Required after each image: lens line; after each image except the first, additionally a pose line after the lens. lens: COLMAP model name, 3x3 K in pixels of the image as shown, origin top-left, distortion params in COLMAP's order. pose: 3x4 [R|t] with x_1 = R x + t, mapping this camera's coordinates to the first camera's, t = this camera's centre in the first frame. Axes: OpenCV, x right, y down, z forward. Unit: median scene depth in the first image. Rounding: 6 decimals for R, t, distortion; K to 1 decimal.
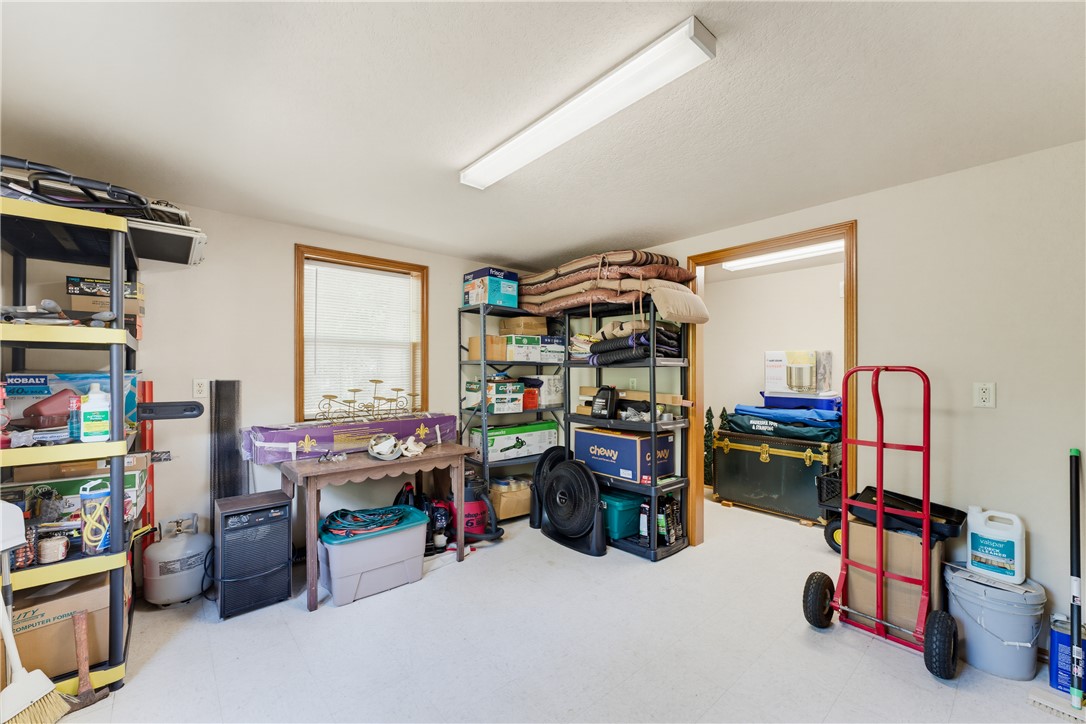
lens RADIAL K [[433.4, 0, 544.2], [0, 433.4, 366.8], [0, 0, 1]] dist [0.003082, 0.000105]
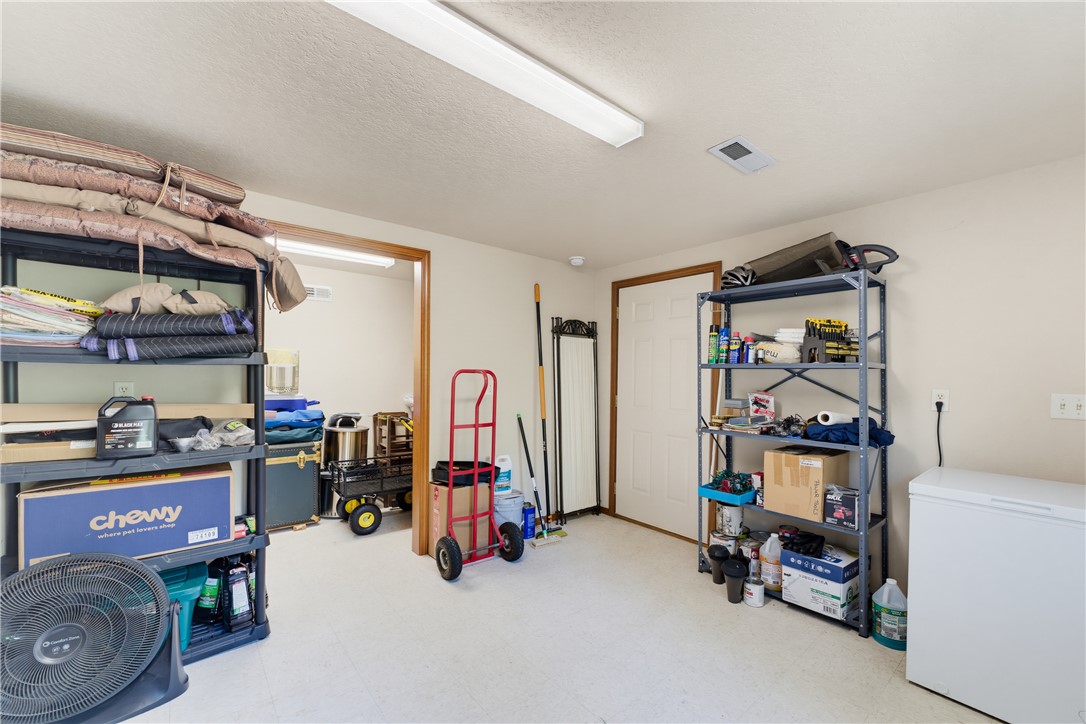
lens RADIAL K [[441.9, 0, 550.8], [0, 441.9, 379.1], [0, 0, 1]] dist [-0.000227, 0.000021]
pose [[0.027051, -0.014185, 0.999533, -0.417891], [-0.018236, 0.999726, 0.014681, 0.002794], [-0.999468, -0.018624, 0.026785, 0.472296]]
